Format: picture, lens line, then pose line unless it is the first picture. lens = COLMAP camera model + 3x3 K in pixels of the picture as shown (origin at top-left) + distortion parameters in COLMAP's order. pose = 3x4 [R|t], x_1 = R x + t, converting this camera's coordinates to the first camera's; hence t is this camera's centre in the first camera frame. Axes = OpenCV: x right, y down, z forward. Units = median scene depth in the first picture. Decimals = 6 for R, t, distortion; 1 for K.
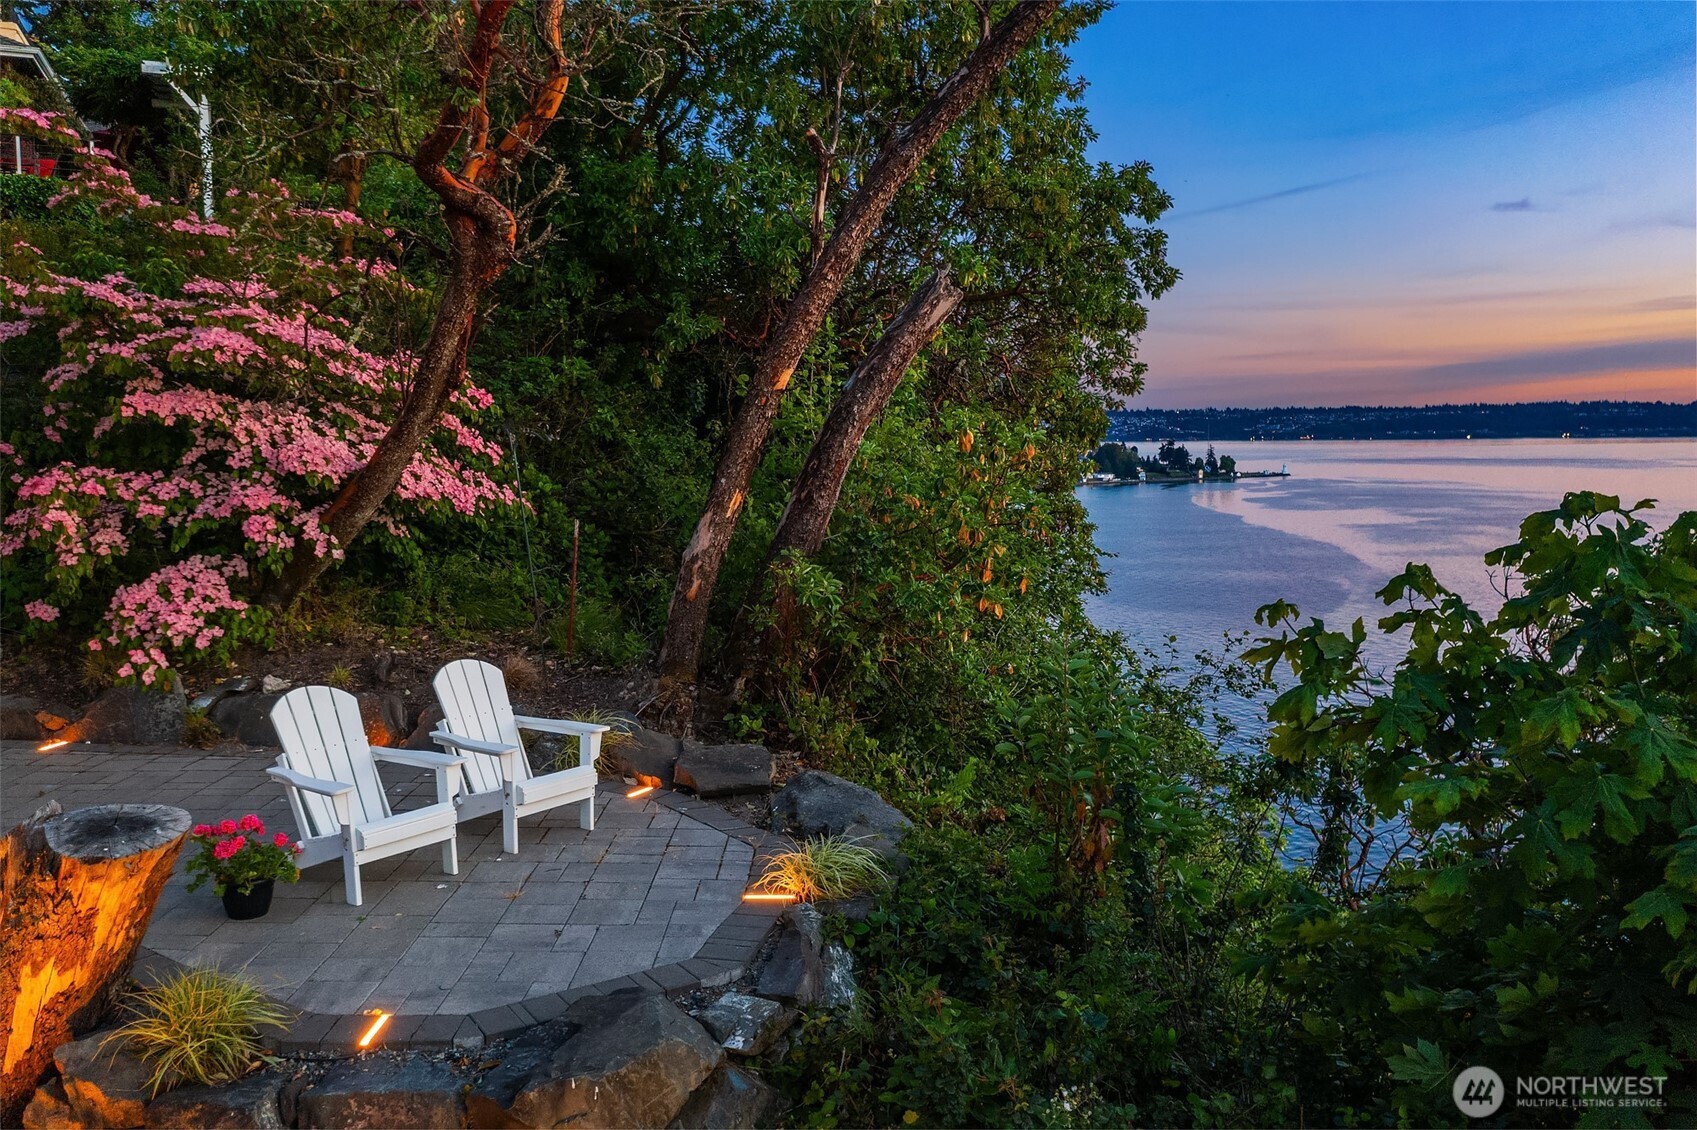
lens RADIAL K [[1390.3, 0, 851.6], [0, 1390.3, 580.9], [0, 0, 1]] dist [-0.003014, -0.003754]
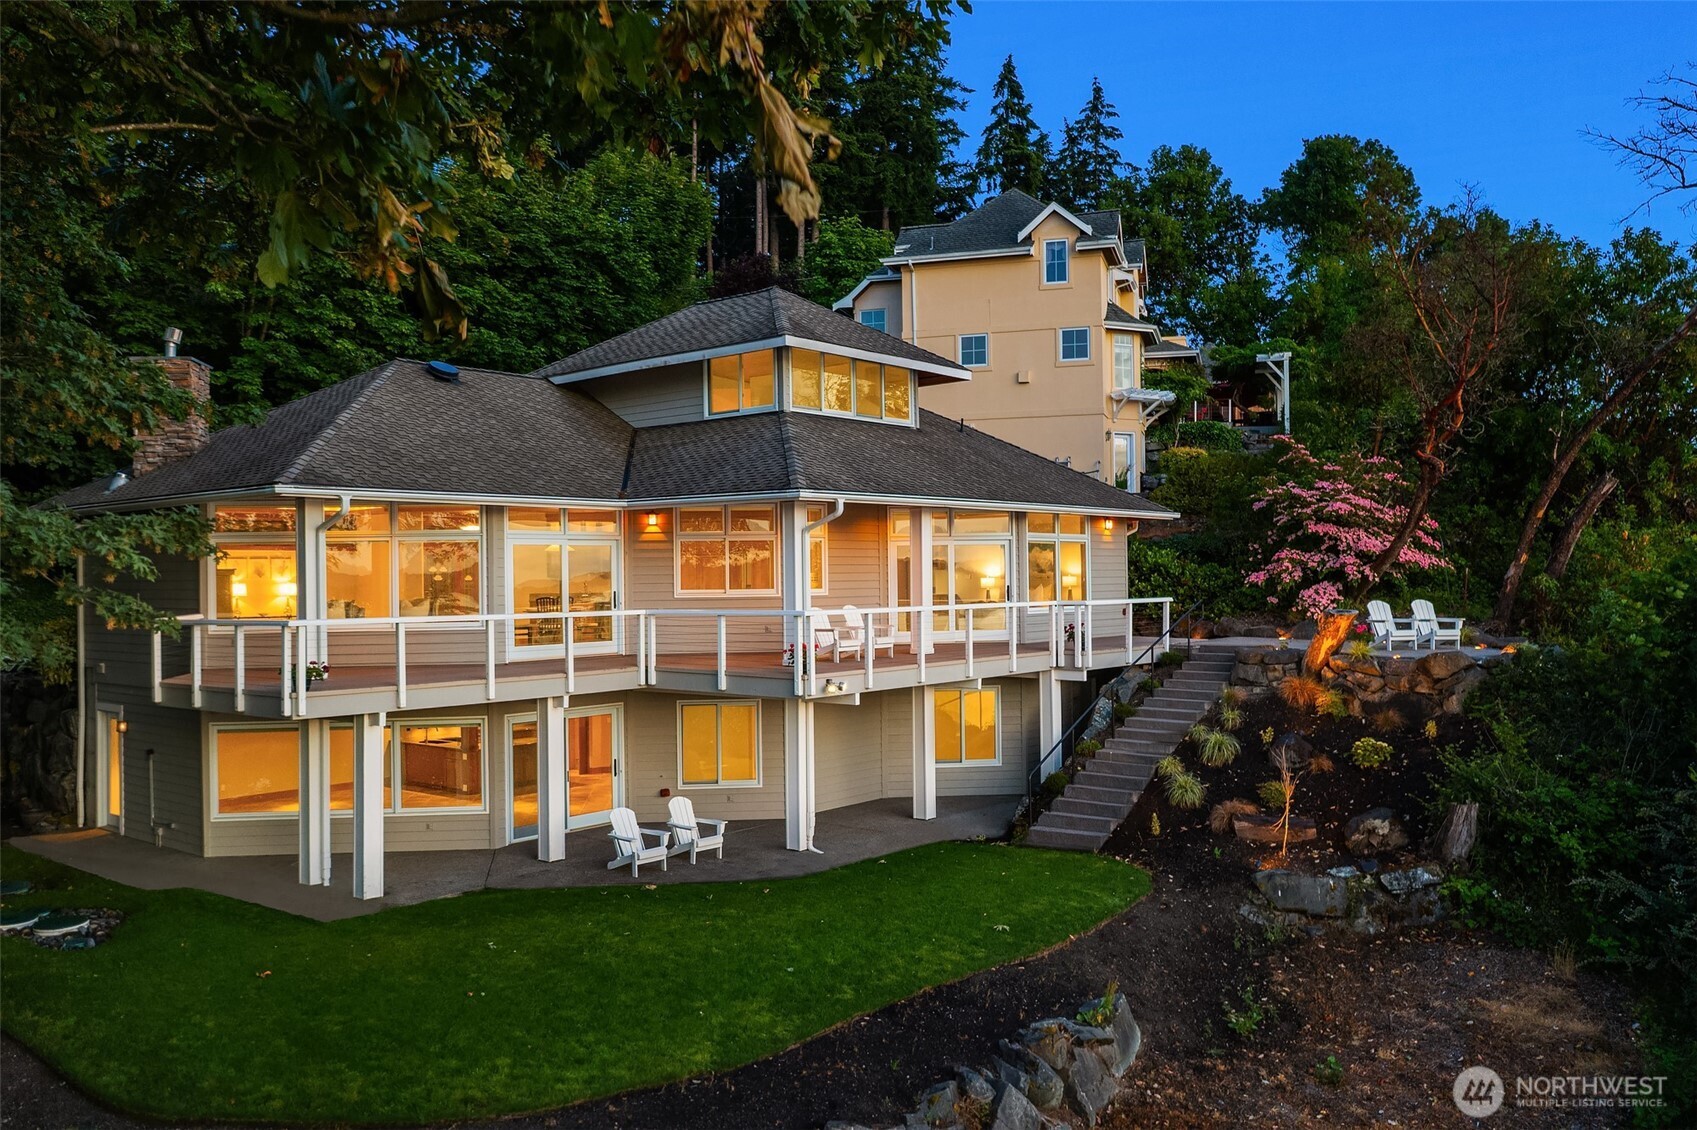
lens RADIAL K [[1390.3, 0, 851.6], [0, 1390.3, 580.9], [0, 0, 1]] dist [-0.003014, -0.003754]
pose [[0.782791, -0.001593, -0.622283, 0.557071], [-0.060231, 0.995108, -0.078314, 0.270814], [0.619363, 0.098785, 0.778865, -1.876041]]
